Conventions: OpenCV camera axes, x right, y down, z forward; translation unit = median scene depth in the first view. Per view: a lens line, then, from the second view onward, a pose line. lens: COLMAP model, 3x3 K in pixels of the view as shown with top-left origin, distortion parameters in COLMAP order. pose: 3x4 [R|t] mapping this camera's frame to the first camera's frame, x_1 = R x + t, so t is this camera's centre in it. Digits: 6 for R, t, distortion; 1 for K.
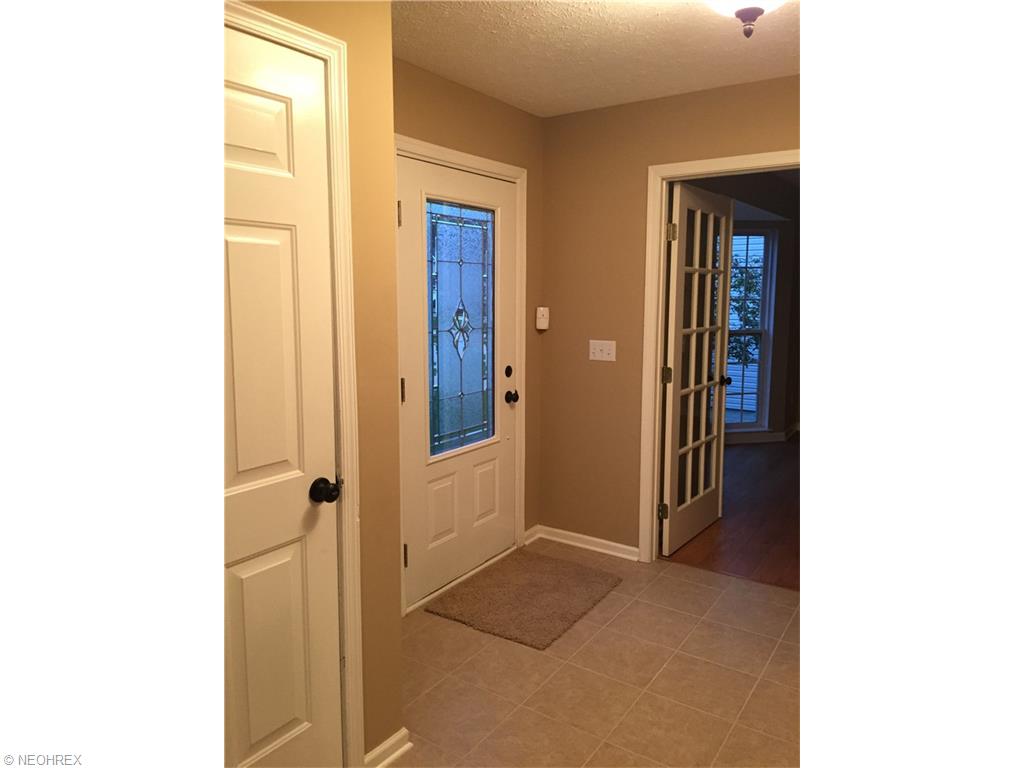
lens RADIAL K [[667.7, 0, 514.2], [0, 667.7, 378.3], [0, 0, 1]] dist [0.047359, 0.001115]
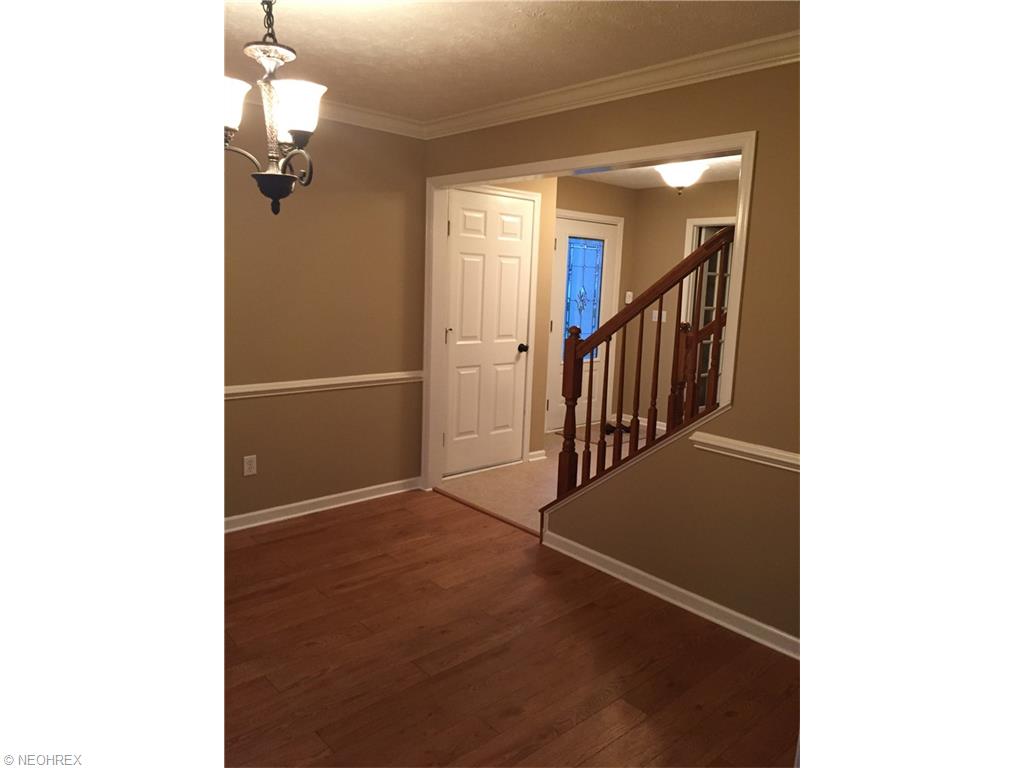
lens RADIAL K [[667.7, 0, 515.3], [0, 667.7, 386.2], [0, 0, 1]] dist [0.047359, 0.001115]
pose [[0.974010, 0.070392, -0.215291, 0.219415], [-0.065228, 0.997389, 0.031004, 0.169127], [0.216911, -0.016155, 0.976058, -1.259501]]
